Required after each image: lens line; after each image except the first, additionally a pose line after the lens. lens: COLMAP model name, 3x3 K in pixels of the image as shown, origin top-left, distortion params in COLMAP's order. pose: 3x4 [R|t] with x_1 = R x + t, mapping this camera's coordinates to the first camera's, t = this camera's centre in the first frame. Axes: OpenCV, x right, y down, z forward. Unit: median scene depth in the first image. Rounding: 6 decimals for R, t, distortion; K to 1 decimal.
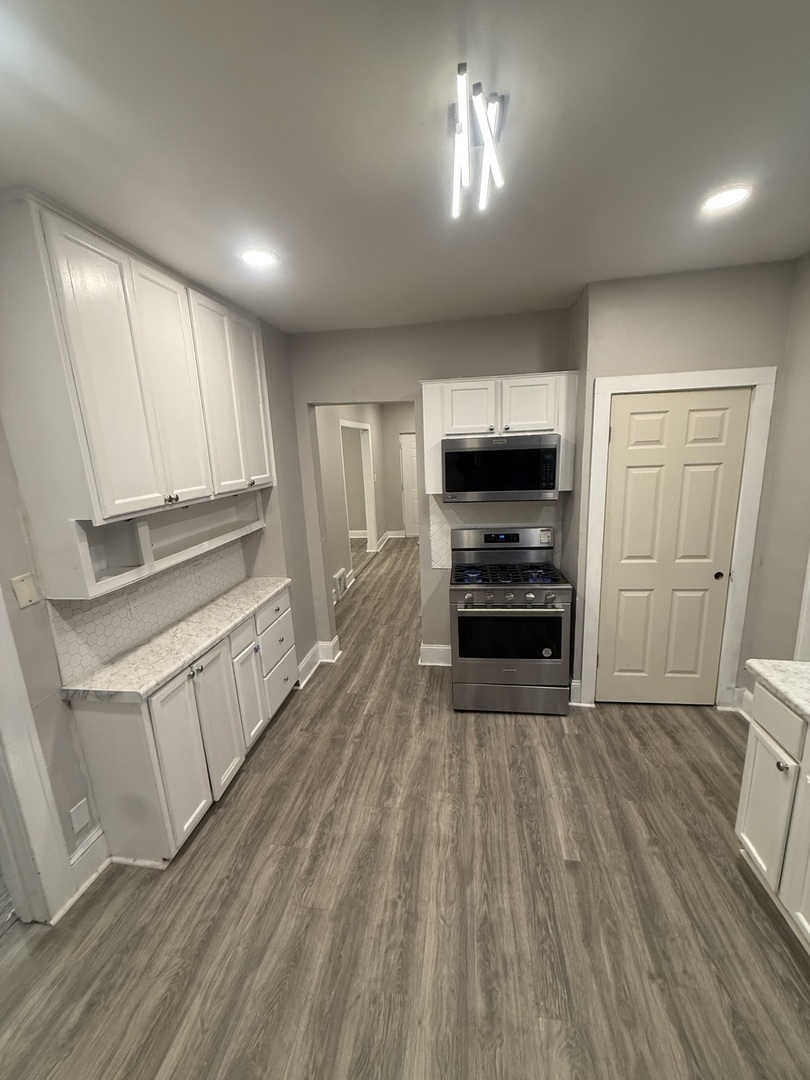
lens RADIAL K [[428.4, 0, 403.0], [0, 428.4, 536.8], [0, 0, 1]] dist [-0.001563, 0.000075]
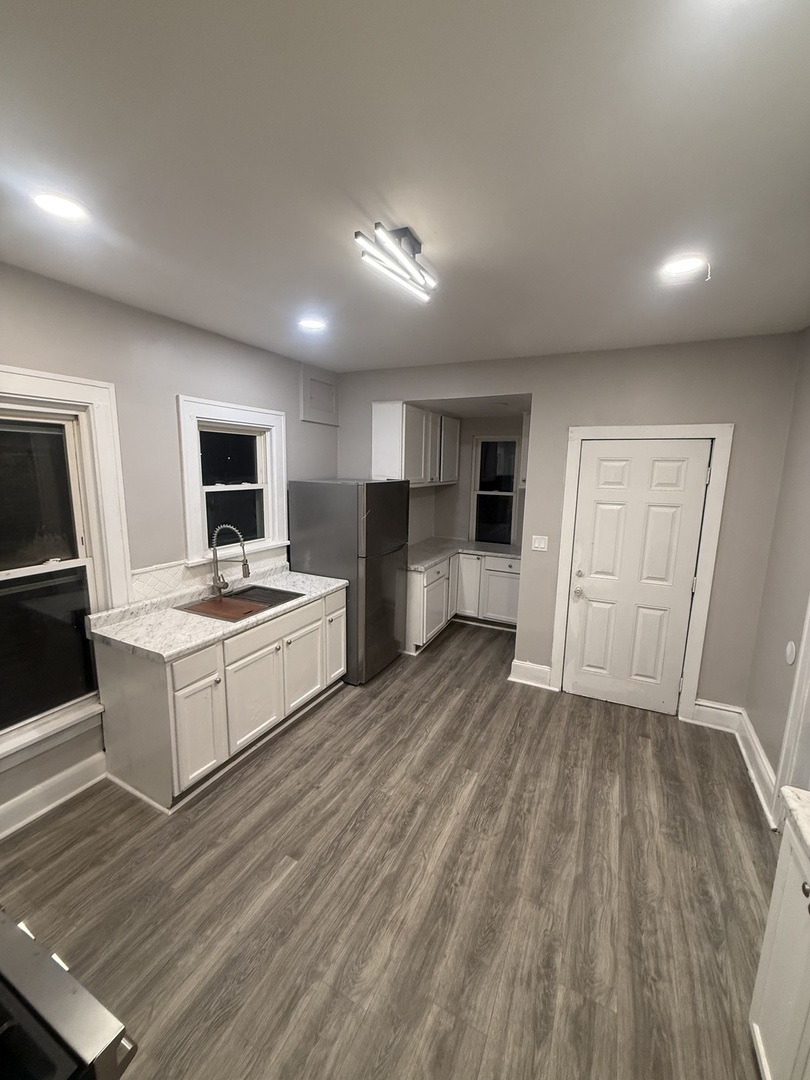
lens RADIAL K [[428.4, 0, 403.7], [0, 428.4, 536.1], [0, 0, 1]] dist [-0.001563, 0.000075]
pose [[-0.950611, -0.024200, 0.309440, -0.174868], [0.086302, 0.937035, 0.338404, -0.325244], [-0.298146, 0.348396, -0.888667, 1.520344]]
